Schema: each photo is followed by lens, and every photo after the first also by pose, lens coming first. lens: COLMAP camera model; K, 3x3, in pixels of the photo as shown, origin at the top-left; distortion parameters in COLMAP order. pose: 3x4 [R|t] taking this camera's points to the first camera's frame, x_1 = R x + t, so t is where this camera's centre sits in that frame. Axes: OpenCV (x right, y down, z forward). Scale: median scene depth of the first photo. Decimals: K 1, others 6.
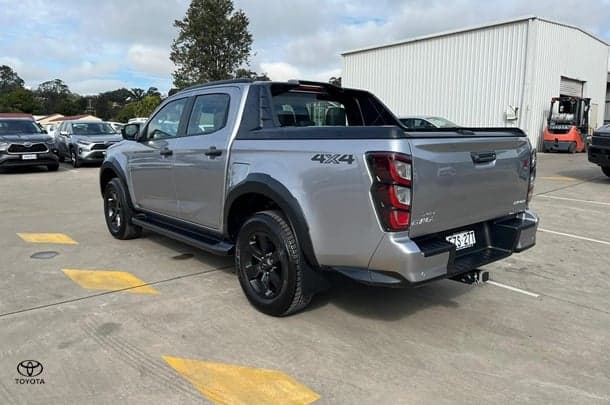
lens RADIAL K [[464.0, 0, 299.7], [0, 464.0, 204.3], [0, 0, 1]] dist [0.036920, -0.033227]
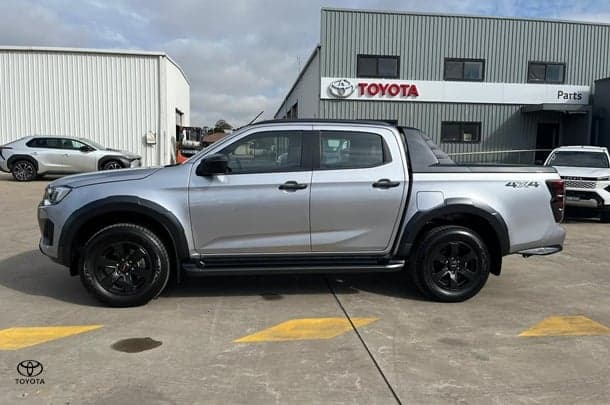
lens RADIAL K [[464.0, 0, 306.2], [0, 464.0, 201.3], [0, 0, 1]] dist [0.036920, -0.033227]
pose [[0.548686, -0.071315, 0.832982, -1.220511], [0.109858, 0.993866, 0.012726, -0.102370], [-0.828779, 0.084527, 0.553154, 0.512426]]
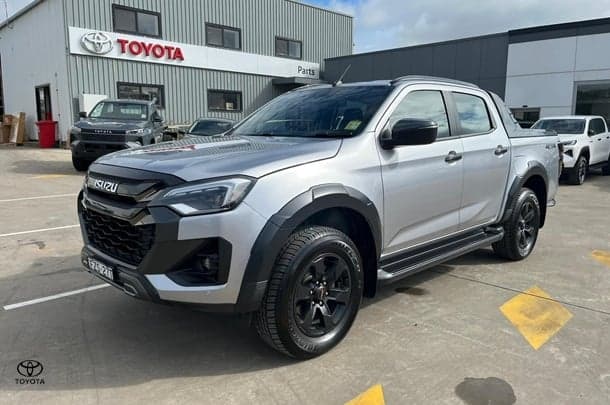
lens RADIAL K [[464.0, 0, 306.1], [0, 464.0, 201.1], [0, 0, 1]] dist [0.036920, -0.033227]
pose [[-0.078803, -0.151684, 0.985283, -1.234607], [0.145029, 0.976097, 0.161869, -0.235066], [-0.986284, 0.155650, -0.054921, 1.494690]]
